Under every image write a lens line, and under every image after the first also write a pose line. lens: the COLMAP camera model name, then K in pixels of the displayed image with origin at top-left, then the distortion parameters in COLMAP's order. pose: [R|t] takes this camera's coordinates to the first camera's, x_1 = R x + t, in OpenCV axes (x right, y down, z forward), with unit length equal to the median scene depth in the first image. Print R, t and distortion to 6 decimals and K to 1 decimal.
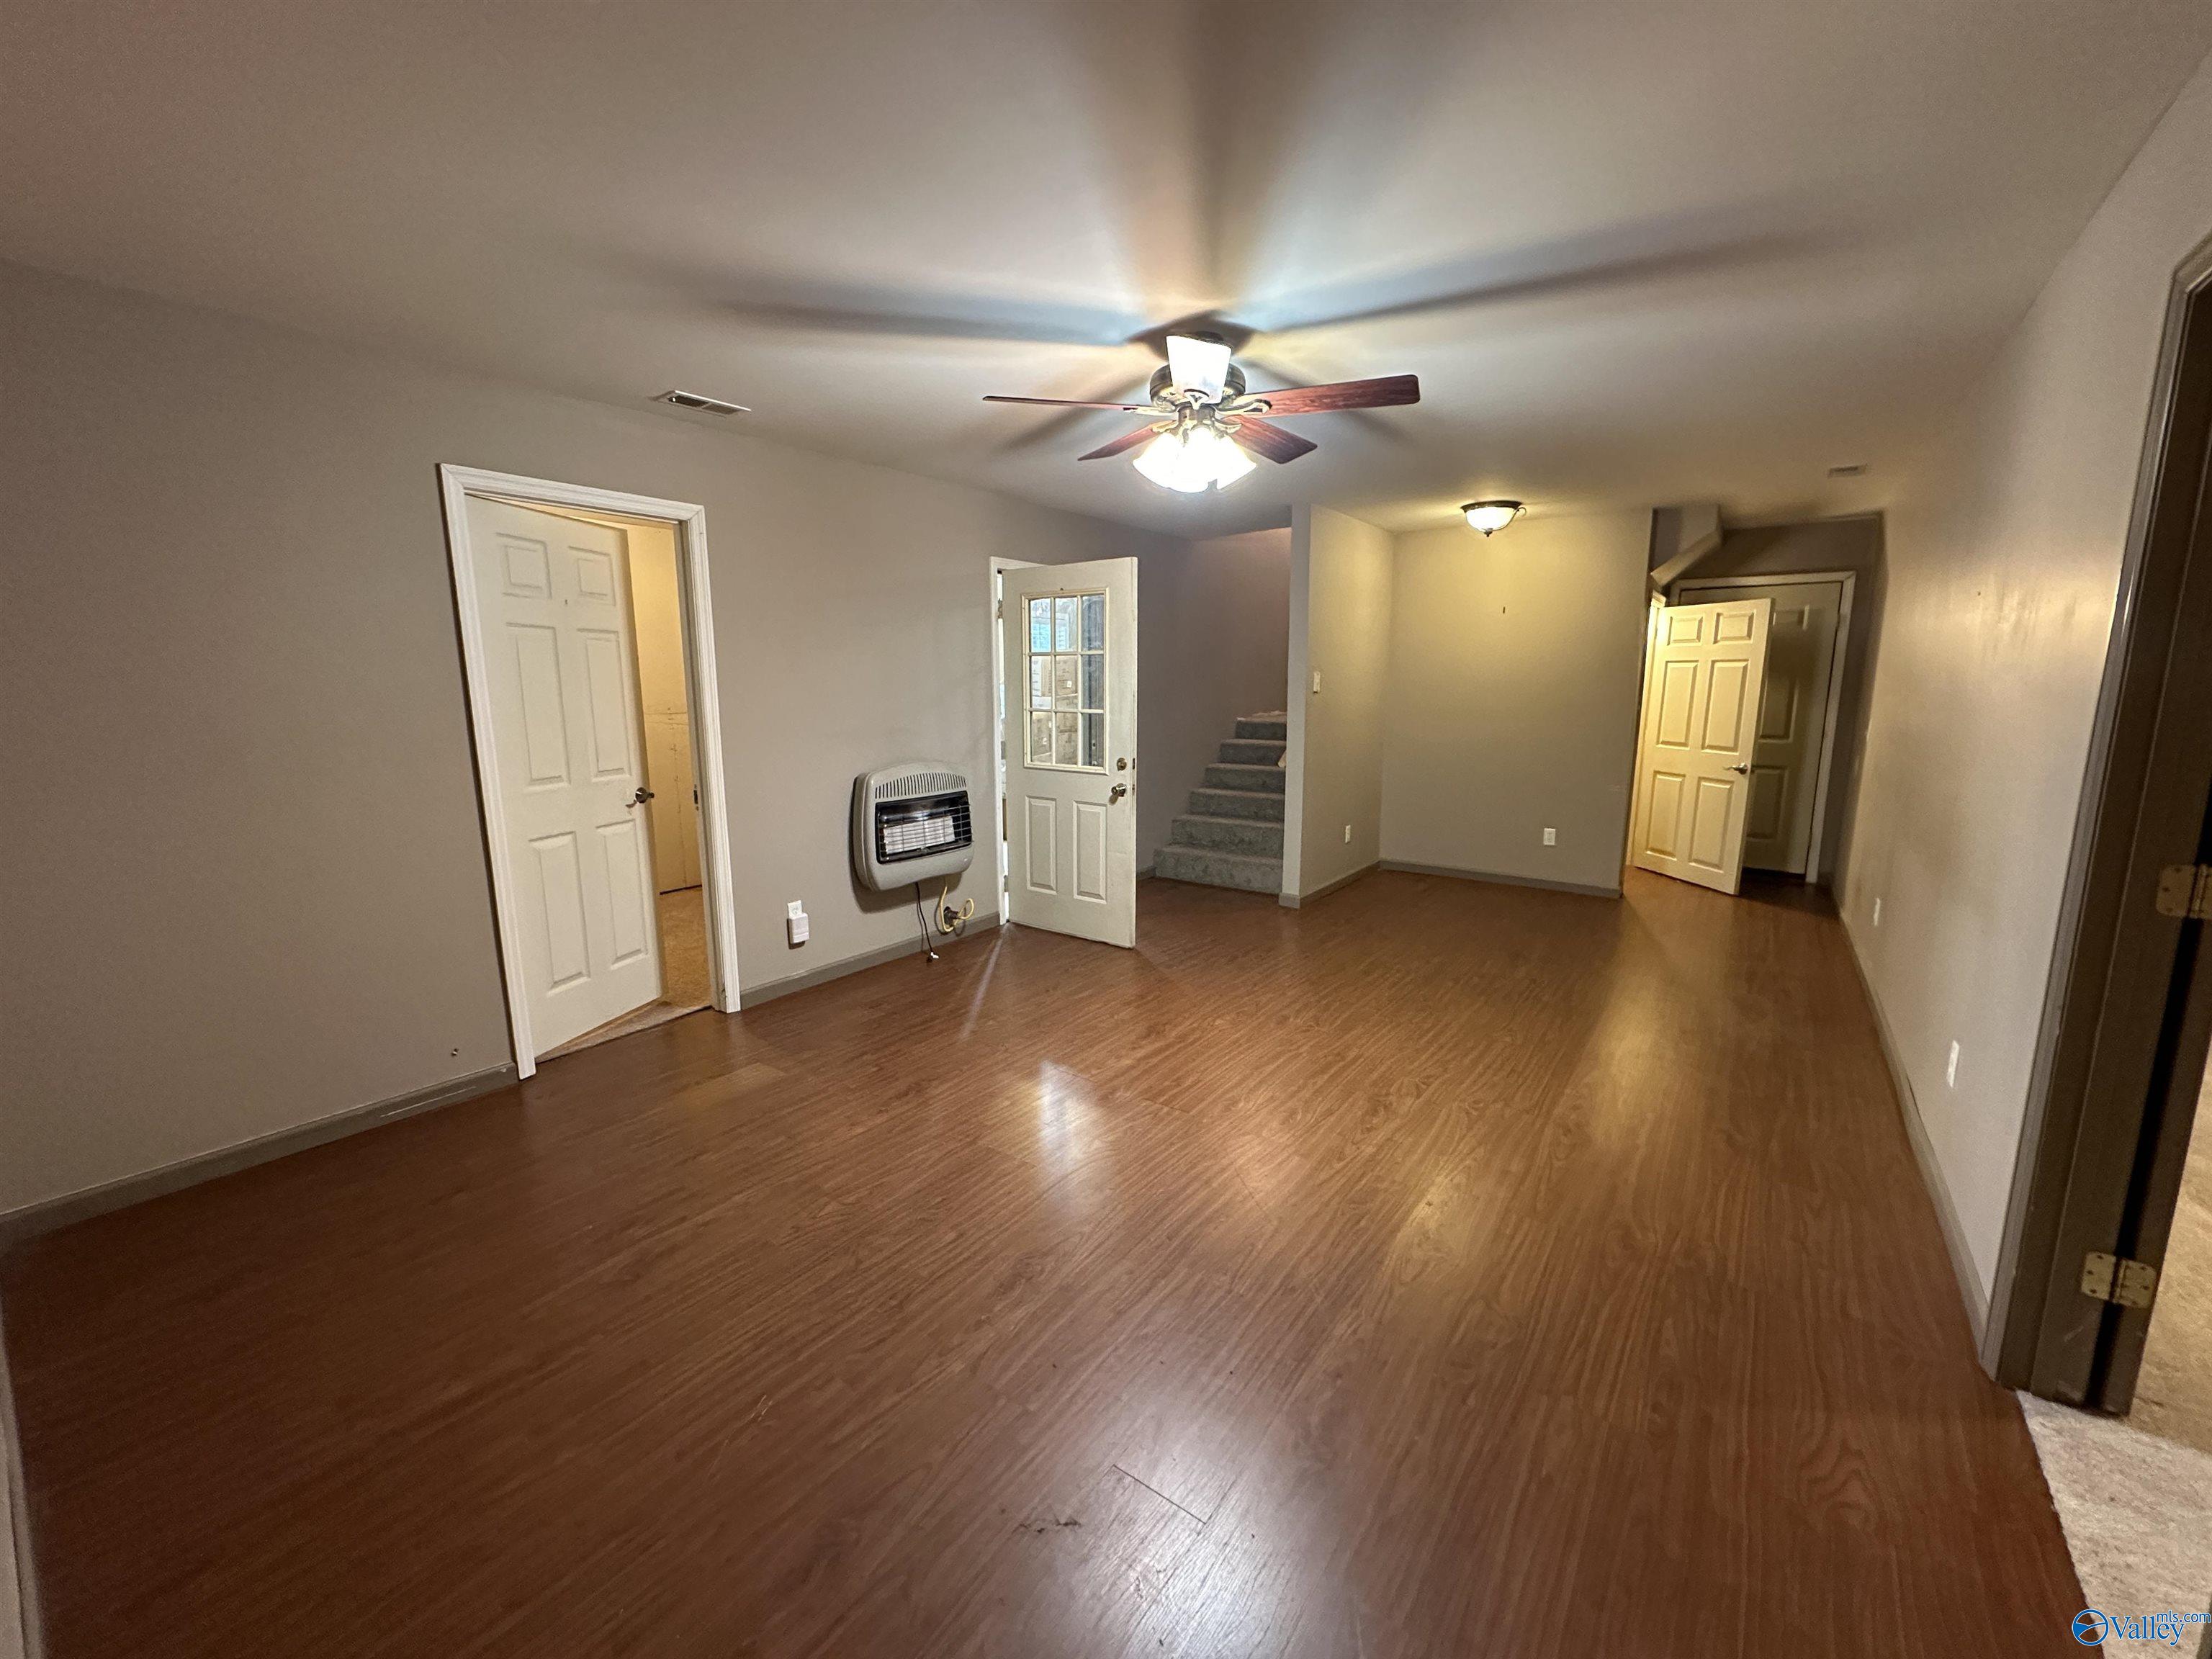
lens RADIAL K [[883.3, 0, 1113.6], [0, 883.3, 830.9], [0, 0, 1]] dist [-0.005719, 0.000940]
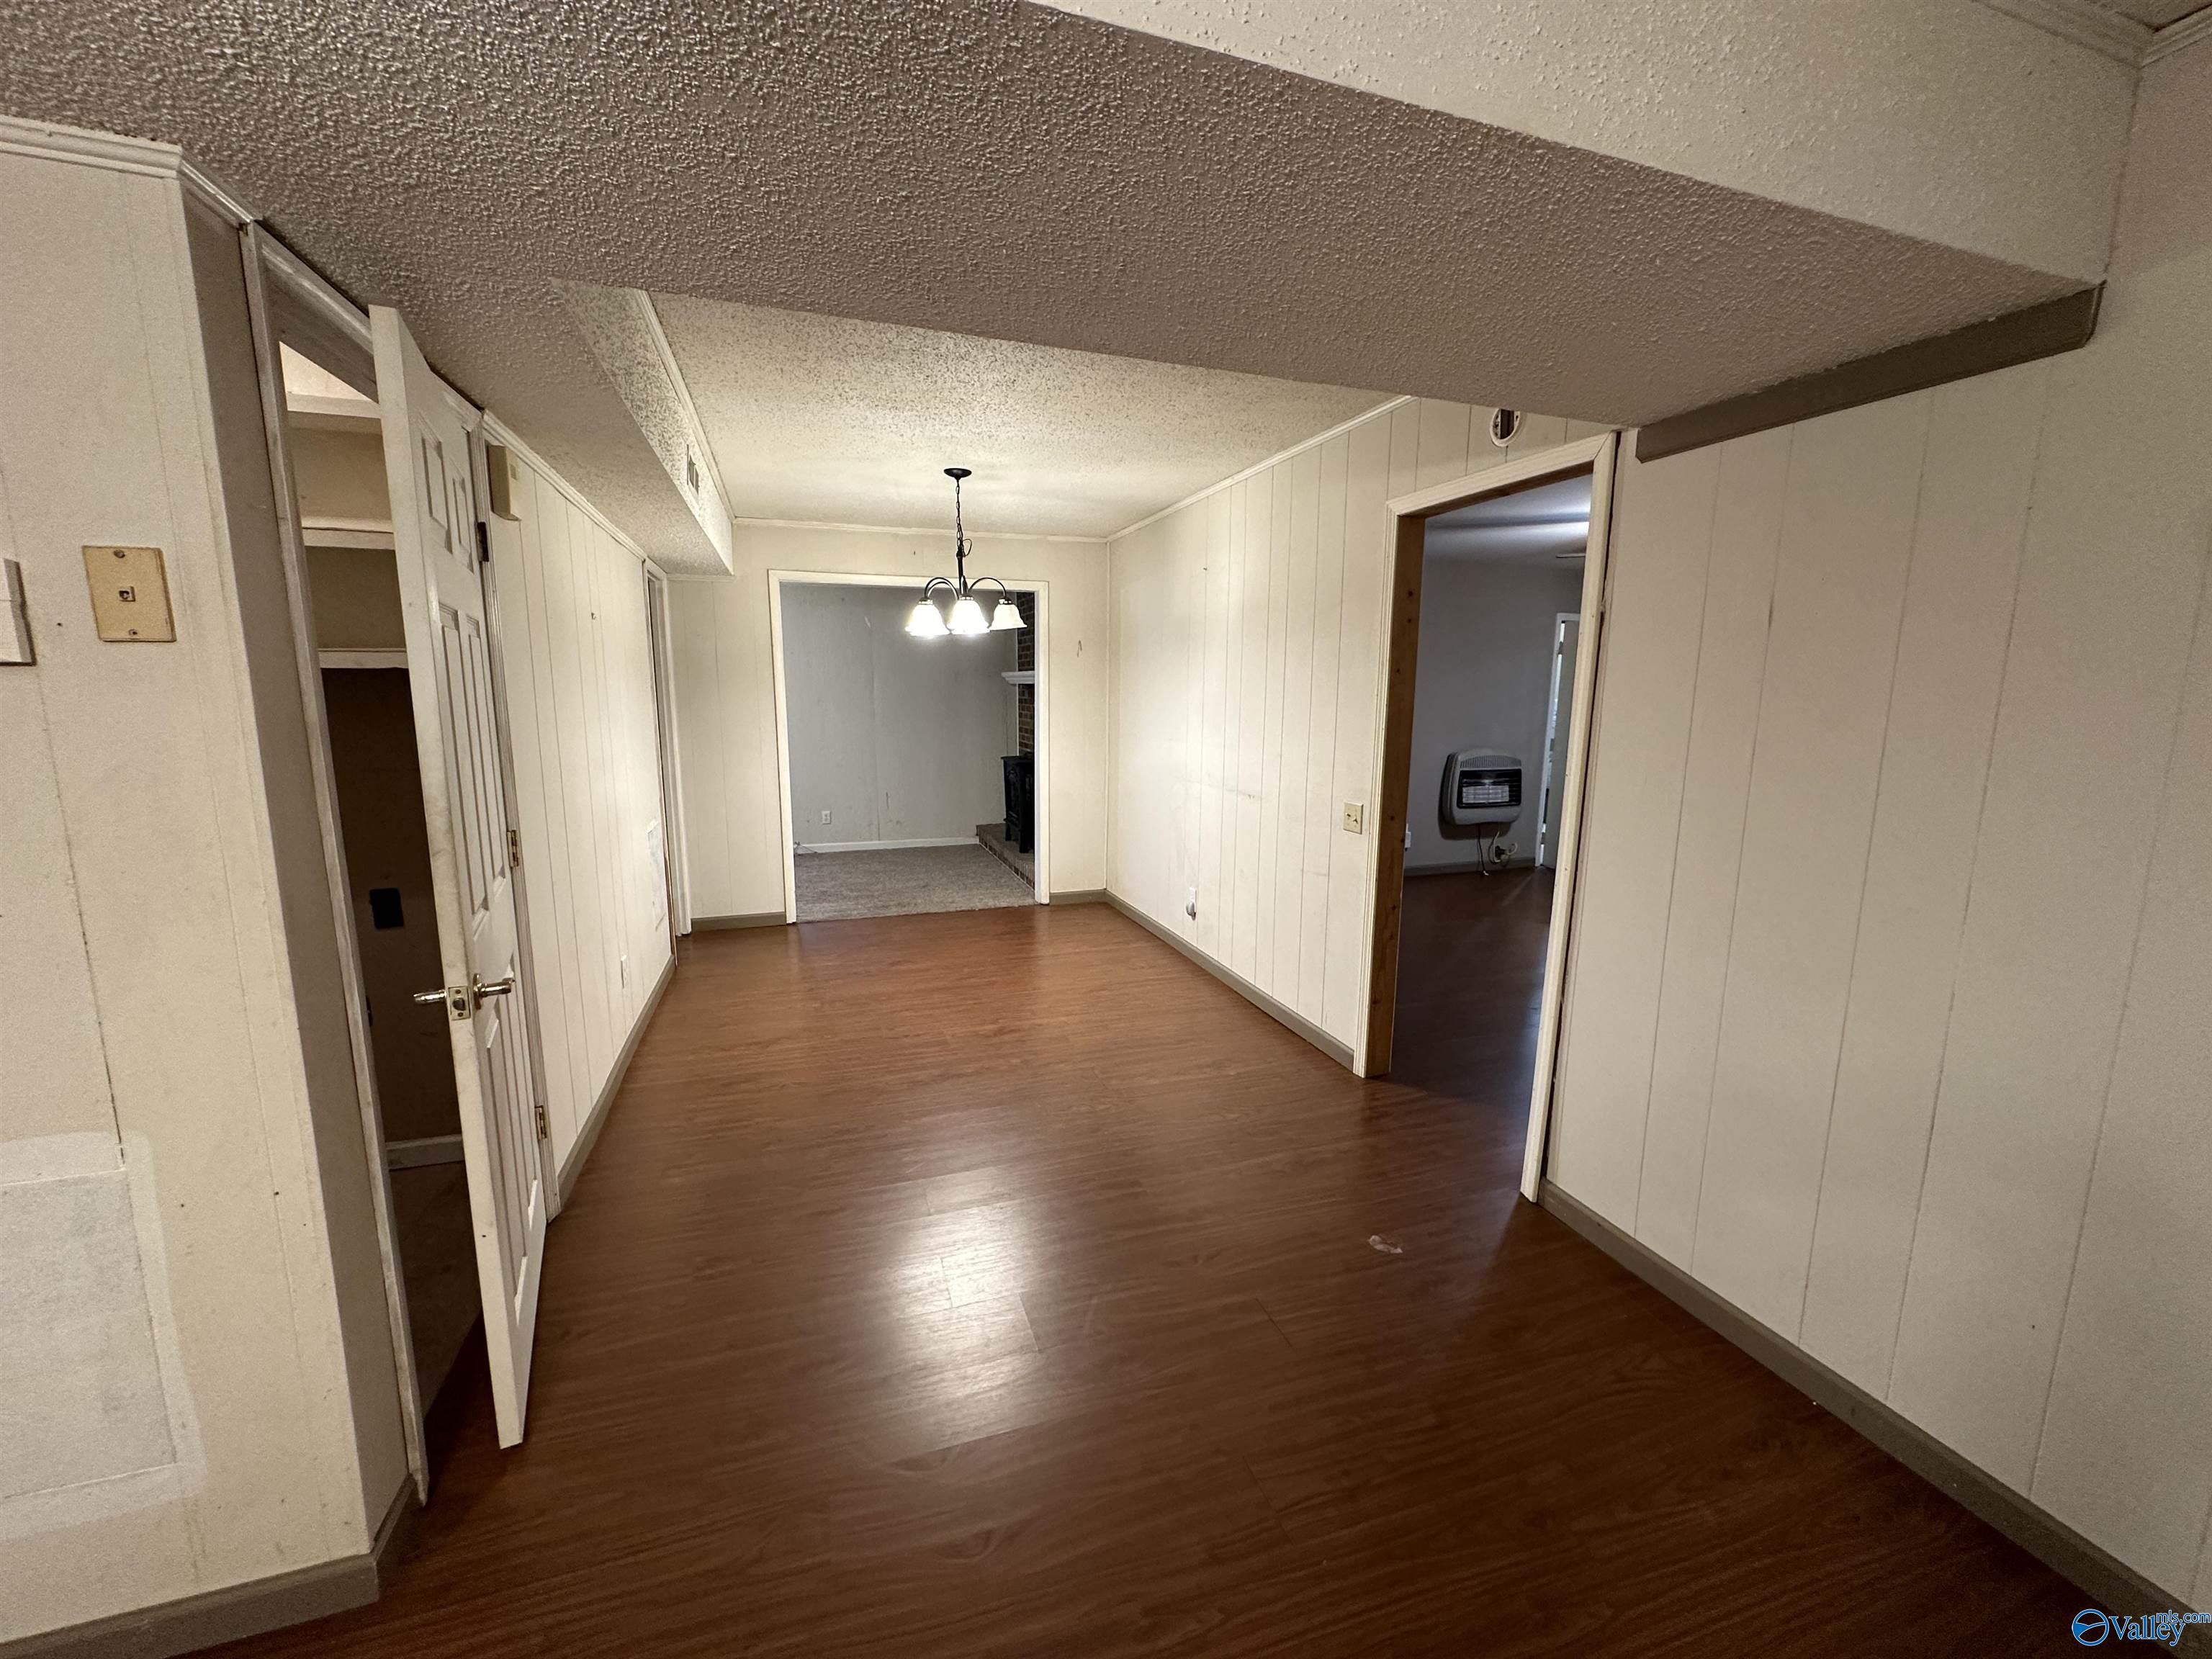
lens RADIAL K [[883.3, 0, 1101.9], [0, 883.3, 838.1], [0, 0, 1]] dist [-0.005719, 0.000940]
pose [[0.823925, 0.104113, -0.557054, 0.097806], [-0.108988, 0.993740, 0.024528, 0.115810], [0.556120, 0.040503, 0.830114, -0.663983]]
